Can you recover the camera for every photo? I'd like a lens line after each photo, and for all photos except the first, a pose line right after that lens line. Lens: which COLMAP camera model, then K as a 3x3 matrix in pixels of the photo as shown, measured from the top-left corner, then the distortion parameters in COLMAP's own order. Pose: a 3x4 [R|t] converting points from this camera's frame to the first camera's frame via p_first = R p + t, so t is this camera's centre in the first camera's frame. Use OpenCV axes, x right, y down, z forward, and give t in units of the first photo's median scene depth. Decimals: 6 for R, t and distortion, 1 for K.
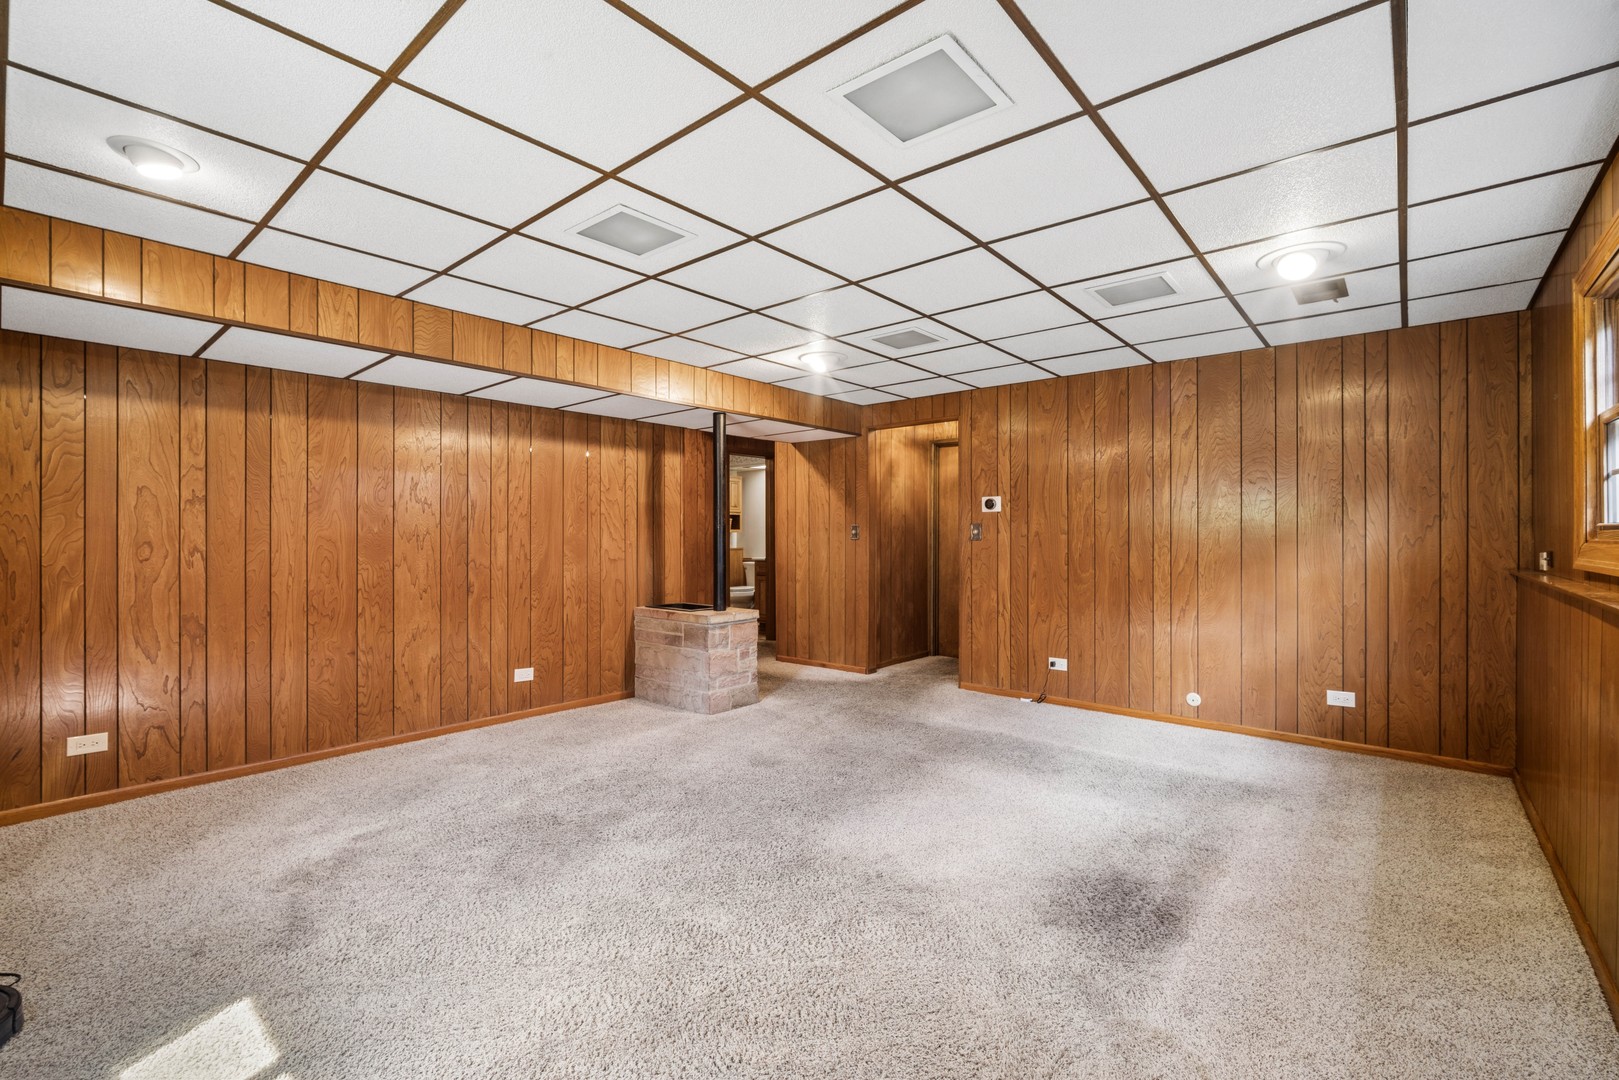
lens RADIAL K [[704.1, 0, 808.5], [0, 704.1, 532.9], [0, 0, 1]] dist [-0.003814, 0.000120]
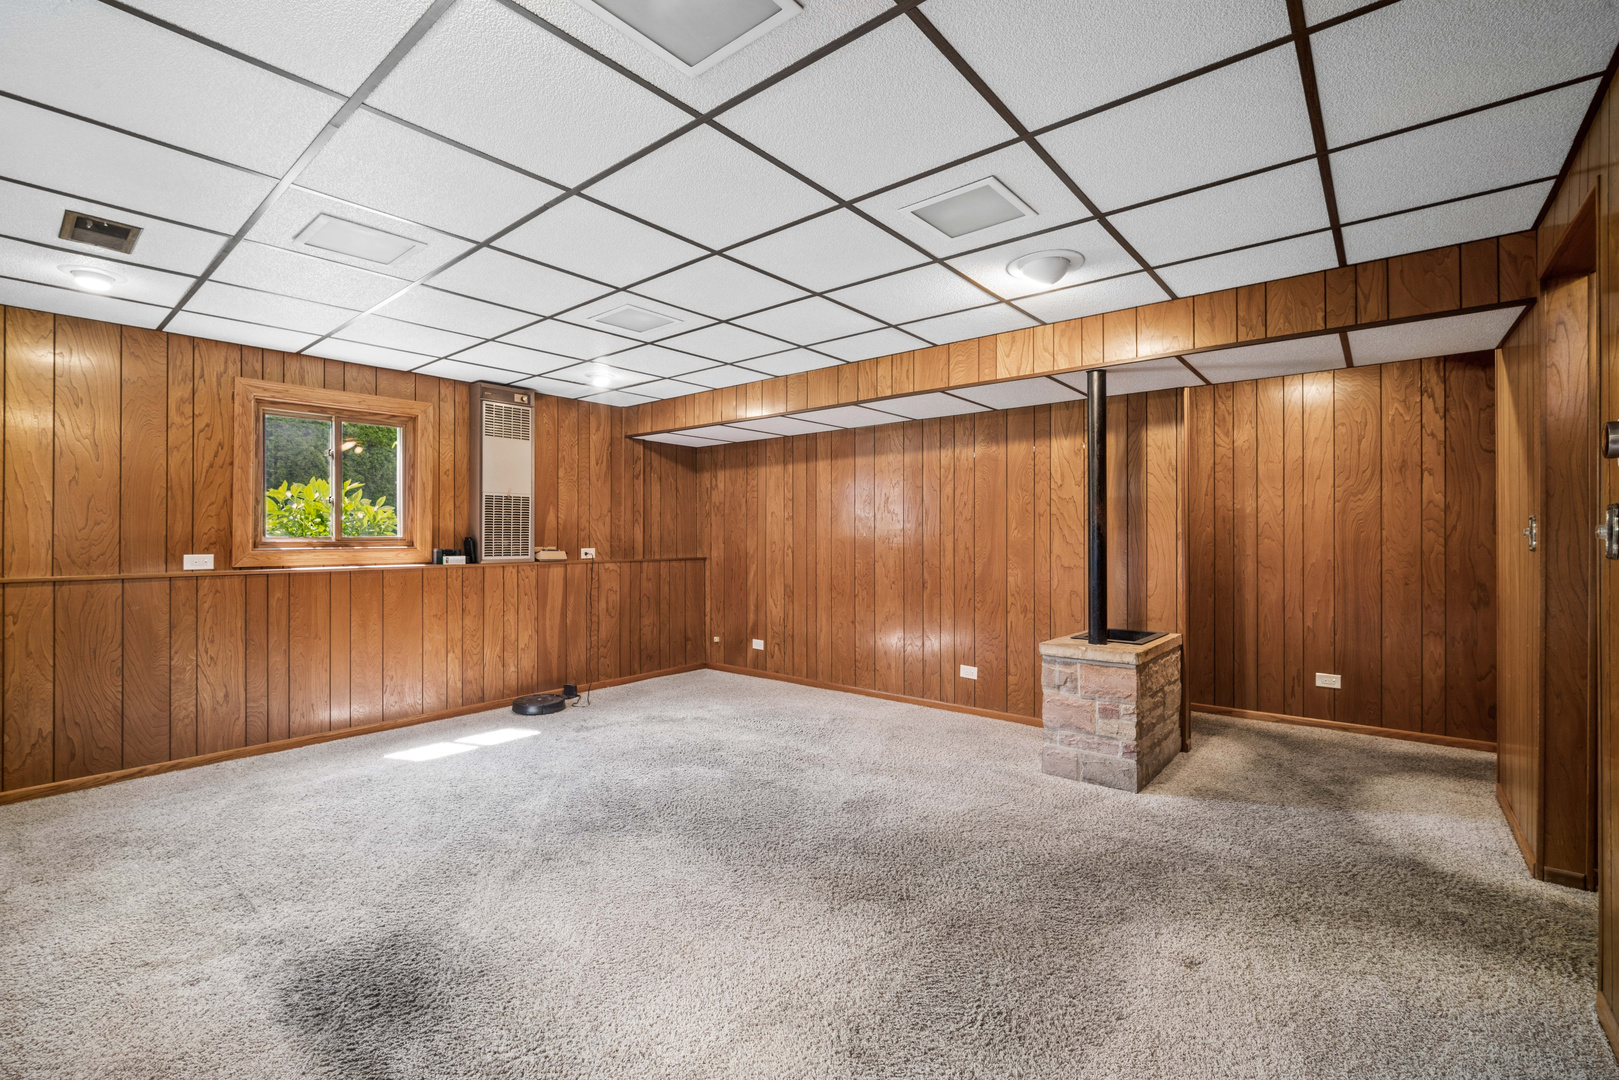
lens RADIAL K [[704.1, 0, 808.5], [0, 704.1, 532.9], [0, 0, 1]] dist [-0.003814, 0.000120]
pose [[0.017836, -0.005047, -0.999828, 0.674072], [0.002606, 0.999984, -0.005001, -0.000508], [0.999838, -0.002516, 0.017849, 0.787047]]
